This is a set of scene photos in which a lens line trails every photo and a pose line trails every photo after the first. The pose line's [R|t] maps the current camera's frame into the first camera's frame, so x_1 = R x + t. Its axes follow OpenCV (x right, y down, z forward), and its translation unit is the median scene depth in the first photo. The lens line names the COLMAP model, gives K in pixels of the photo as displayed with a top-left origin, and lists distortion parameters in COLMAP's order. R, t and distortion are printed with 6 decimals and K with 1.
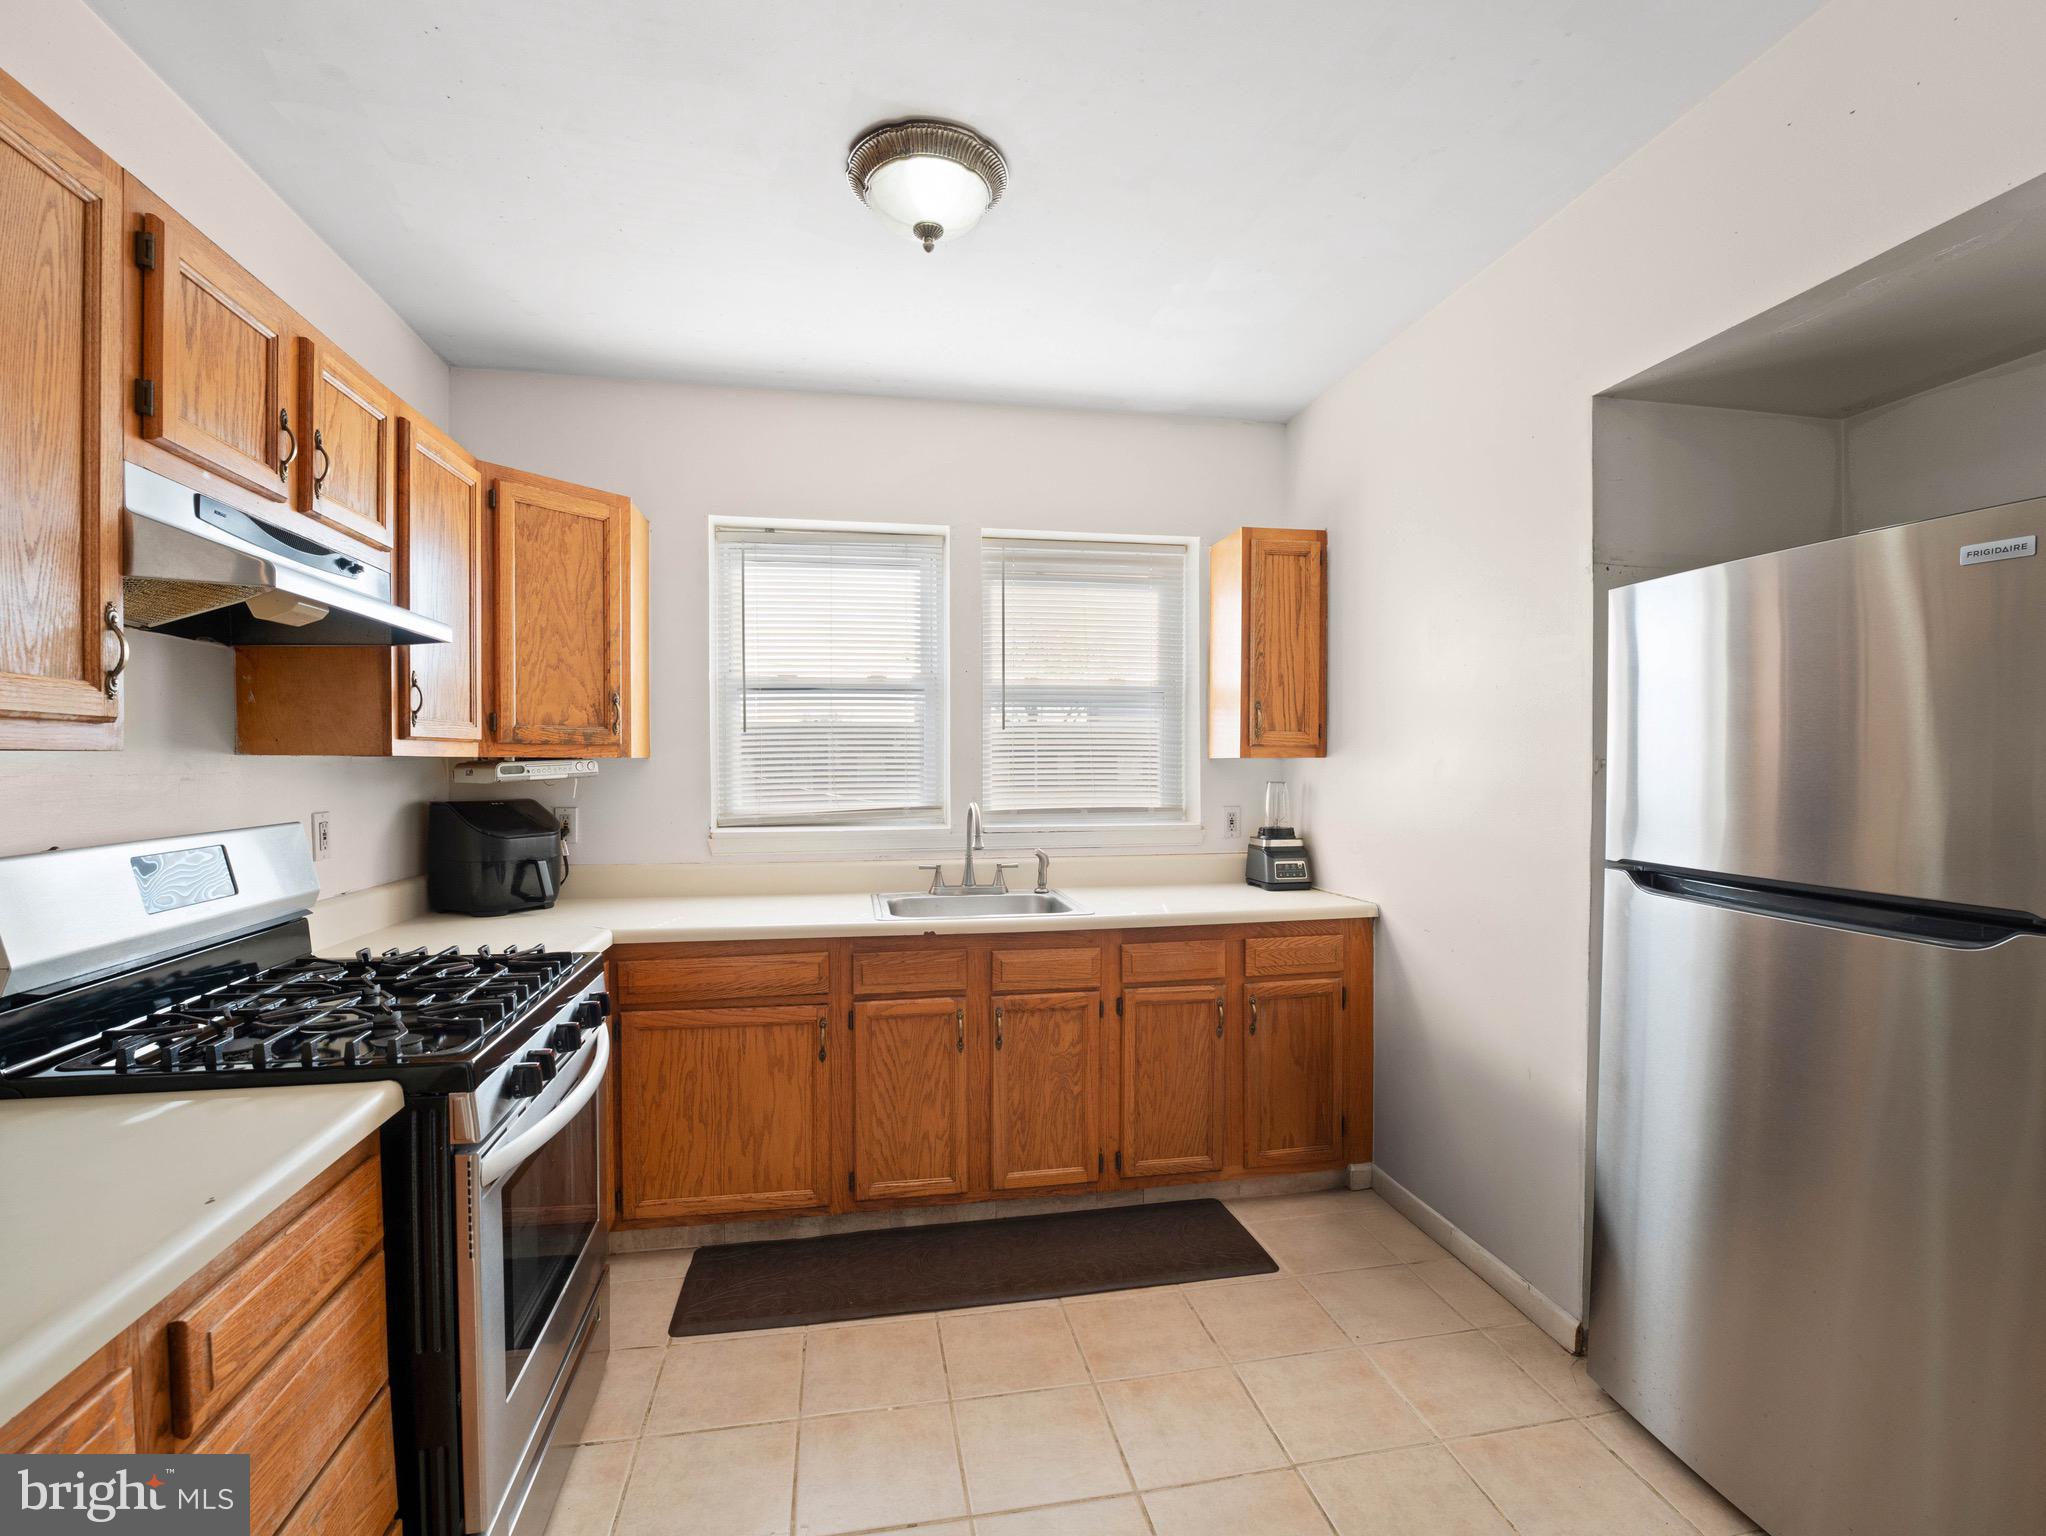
lens RADIAL K [[949.8, 0, 1031.0], [0, 949.8, 773.0], [0, 0, 1]] dist [-0.017014, 0.003259]
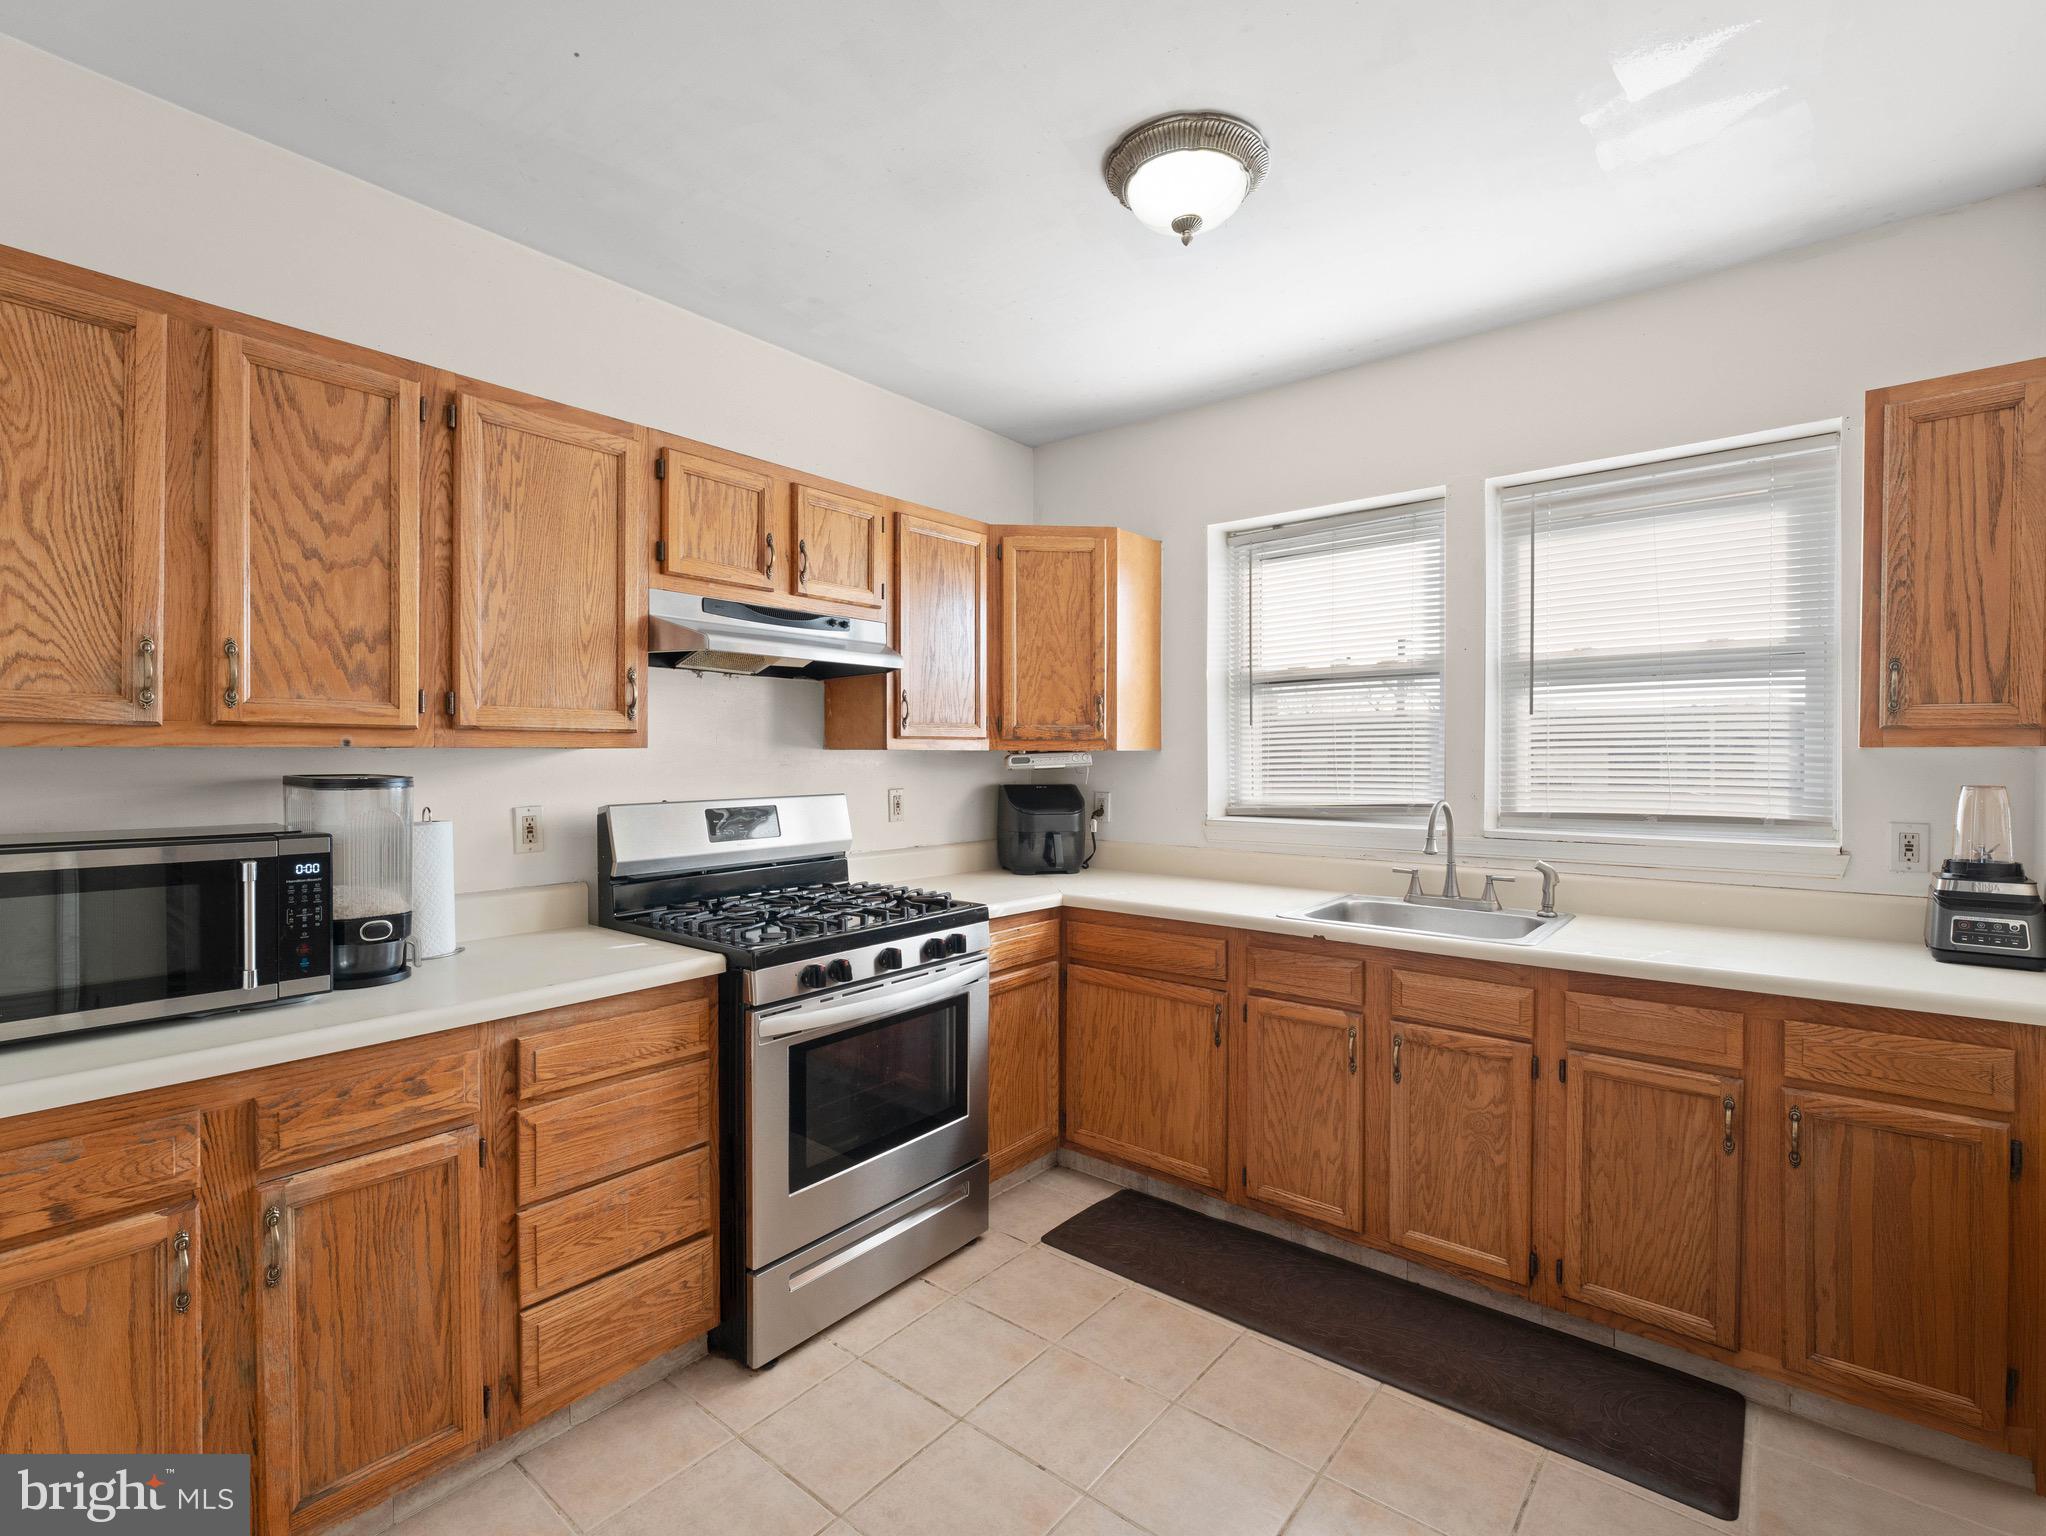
lens RADIAL K [[949.8, 0, 1028.8], [0, 949.8, 755.0], [0, 0, 1]] dist [-0.017014, 0.003259]
pose [[0.637503, -0.000889, -0.770448, 0.420464], [-0.008965, 0.999923, -0.008572, 0.000277], [0.770396, 0.012372, 0.637445, 0.181289]]
